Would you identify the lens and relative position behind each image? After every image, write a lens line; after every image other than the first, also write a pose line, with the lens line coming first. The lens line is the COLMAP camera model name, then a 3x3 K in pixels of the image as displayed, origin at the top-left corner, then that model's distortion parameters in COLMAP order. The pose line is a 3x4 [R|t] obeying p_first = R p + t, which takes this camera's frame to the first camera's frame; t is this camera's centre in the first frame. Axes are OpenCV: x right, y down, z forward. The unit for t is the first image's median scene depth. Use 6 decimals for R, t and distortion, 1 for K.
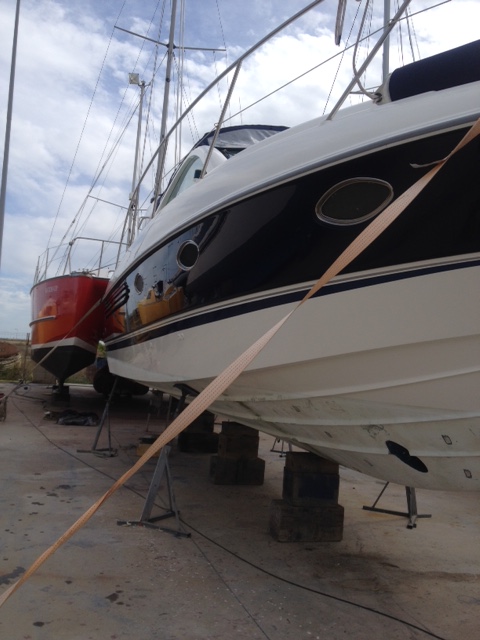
lens RADIAL K [[650.4, 0, 229.0], [0, 650.4, 312.9], [0, 0, 1]] dist [-0.030486, 0.000000]
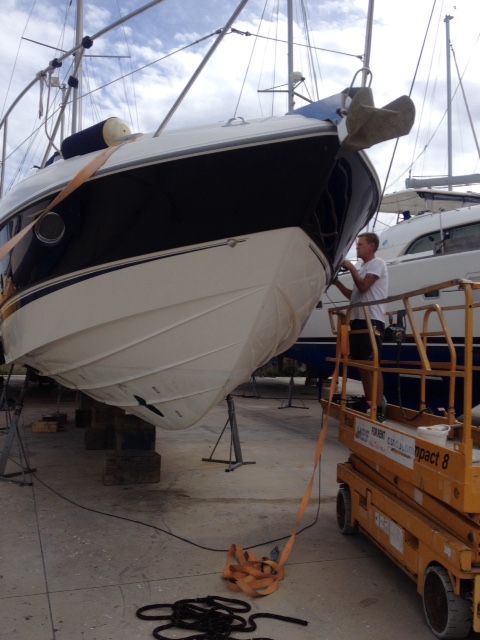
lens RADIAL K [[650.4, 0, 251.9], [0, 650.4, 313.7], [0, 0, 1]] dist [-0.030486, 0.000000]
pose [[0.996430, -0.048759, 0.068913, 0.239124], [0.047119, 0.998571, 0.025225, 0.002469], [-0.070045, -0.021887, 0.997304, -0.218076]]
